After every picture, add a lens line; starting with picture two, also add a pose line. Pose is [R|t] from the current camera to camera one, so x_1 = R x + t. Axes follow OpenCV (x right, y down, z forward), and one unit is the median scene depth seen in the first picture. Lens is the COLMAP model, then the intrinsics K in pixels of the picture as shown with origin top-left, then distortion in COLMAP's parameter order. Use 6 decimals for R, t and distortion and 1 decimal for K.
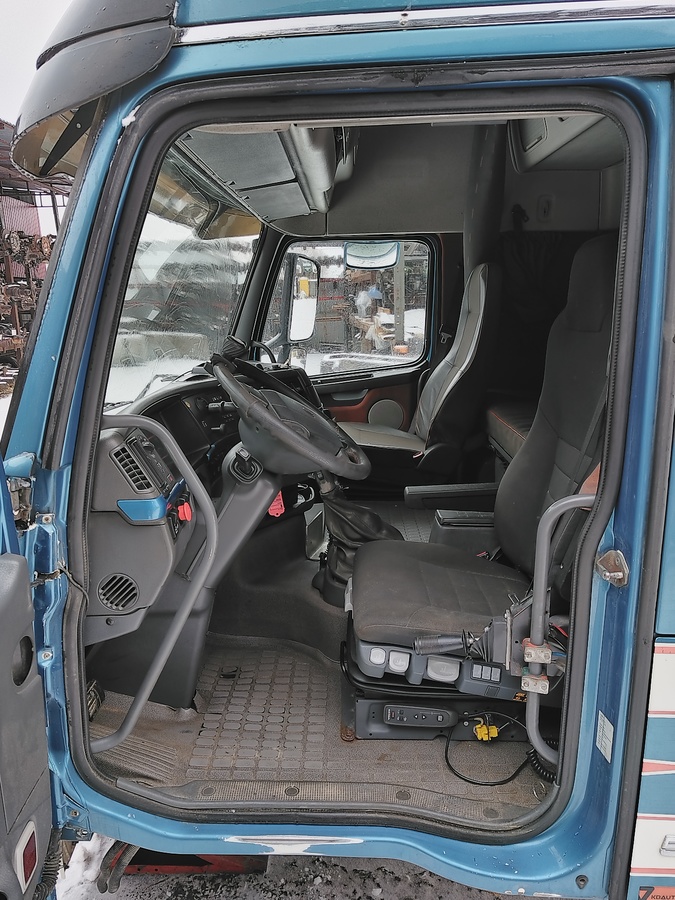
lens RADIAL K [[666.7, 0, 346.3], [0, 666.7, 447.8], [0, 0, 1]] dist [0.050145, -0.042504]
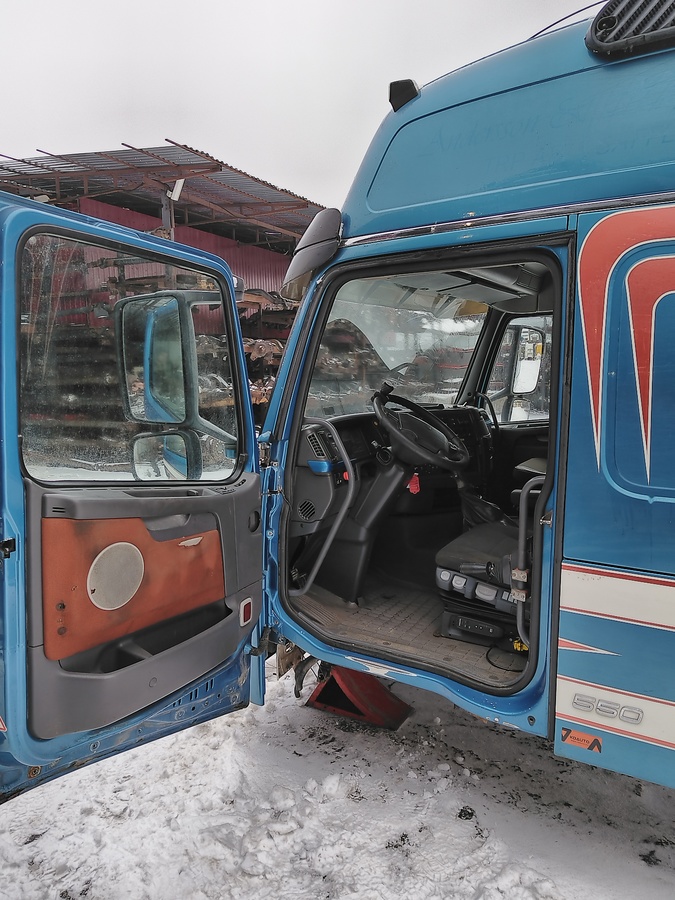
lens RADIAL K [[692.0, 0, 337.5], [0, 692.0, 450.0], [0, 0, 1]] dist [0.042606, -0.002801]
pose [[0.869135, 0.065613, -0.490203, 0.686872], [-0.109758, 0.992034, -0.061821, 0.153153], [0.482241, 0.107535, 0.869413, -0.693647]]
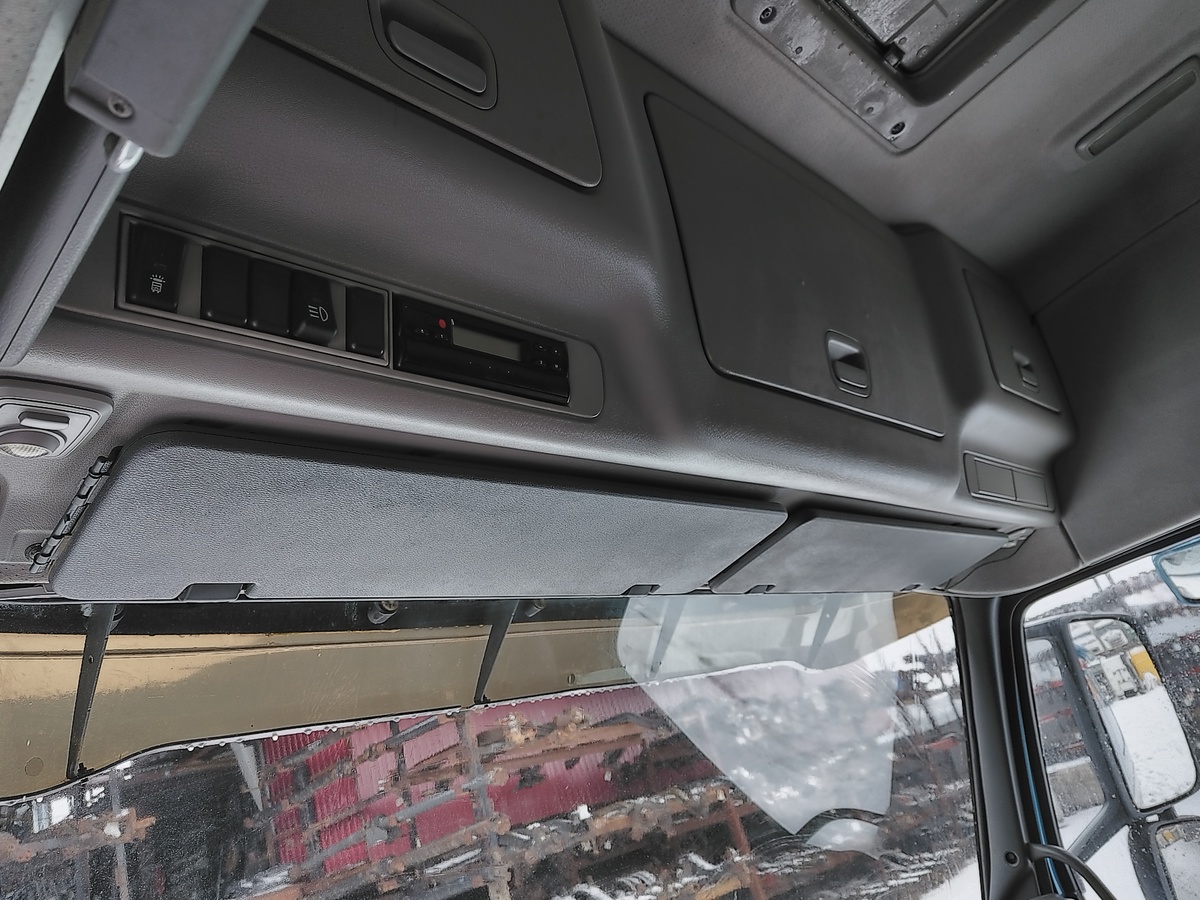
lens RADIAL K [[889.0, 0, 600.0], [0, 889.0, 450.0], [0, 0, 1]] dist [0.050145, -0.042504]
pose [[0.681436, -0.462316, -0.567370, 0.278170], [0.119845, 0.835248, -0.536655, -0.219501], [0.721999, 0.297699, 0.624574, 0.838701]]
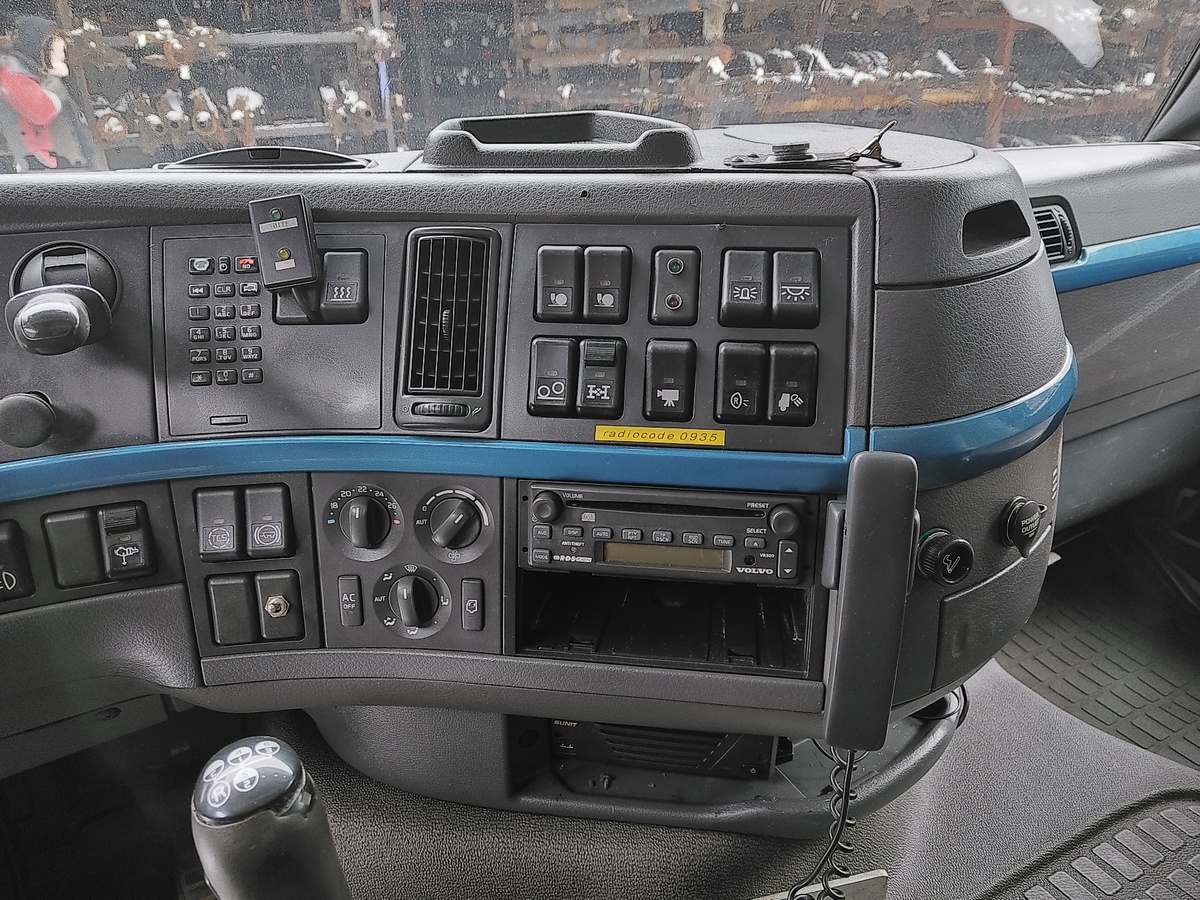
lens RADIAL K [[875.9, 0, 600.0], [0, 875.9, 450.0], [0, 0, 1]] dist [0.098563, -0.155319]
pose [[0.480804, 0.362004, -0.798611, 0.170782], [-0.179581, 0.932144, 0.314417, -0.186082], [0.858241, -0.007758, 0.513188, 1.356514]]
